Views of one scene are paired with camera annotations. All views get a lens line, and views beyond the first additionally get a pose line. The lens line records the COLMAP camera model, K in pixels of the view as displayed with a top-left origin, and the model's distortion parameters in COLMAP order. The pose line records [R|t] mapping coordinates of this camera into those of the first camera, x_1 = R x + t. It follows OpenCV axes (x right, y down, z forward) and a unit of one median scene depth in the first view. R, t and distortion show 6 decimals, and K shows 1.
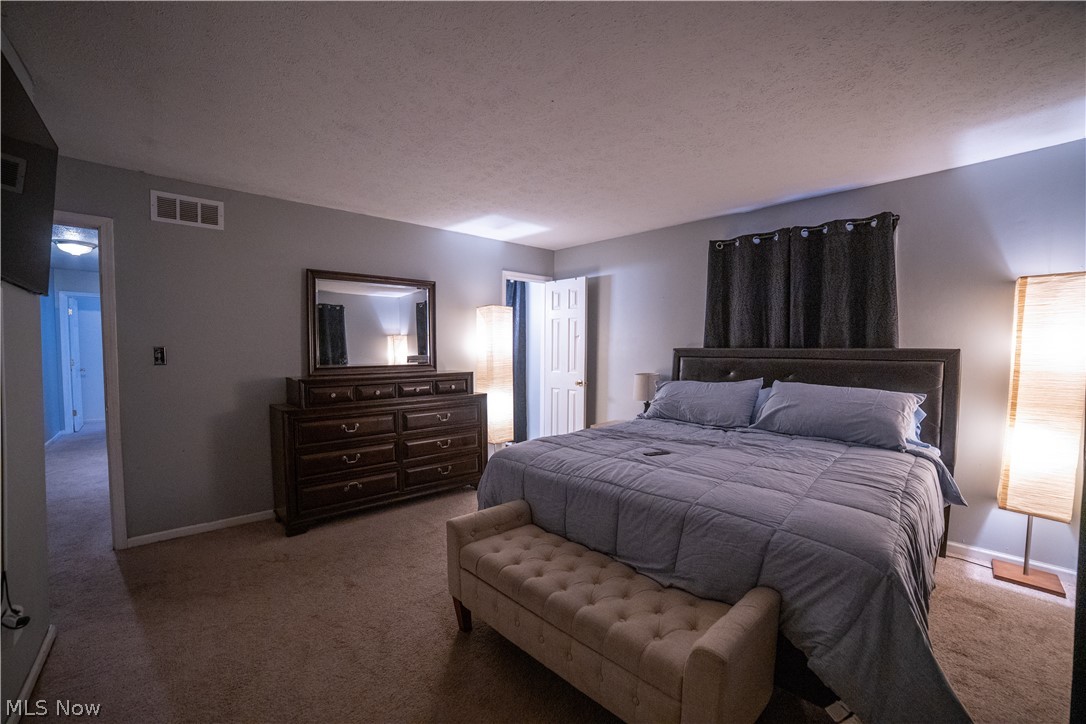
lens RADIAL K [[452.4, 0, 543.0], [0, 452.4, 362.0], [0, 0, 1]] dist [-0.110972, 0.038397]
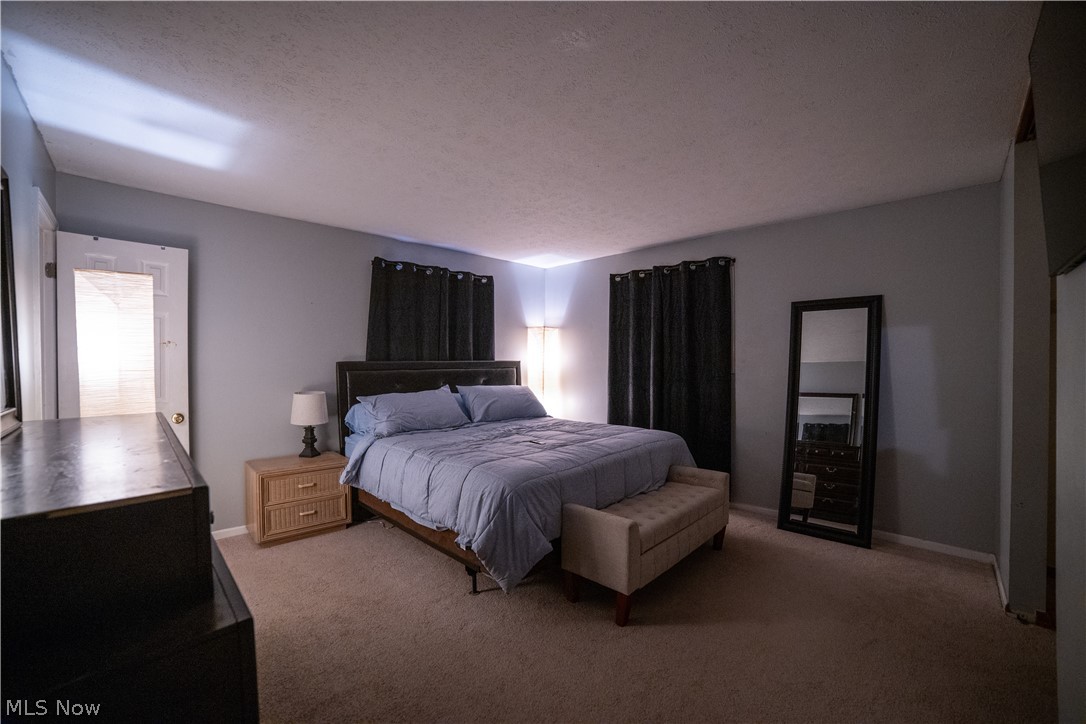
lens RADIAL K [[452.4, 0, 543.0], [0, 452.4, 362.0], [0, 0, 1]] dist [-0.110972, 0.038397]
pose [[-0.073426, -0.004731, 0.997289, -0.797573], [0.030996, 0.999495, 0.007023, -0.028999], [-0.996819, 0.031428, -0.073242, 0.811005]]
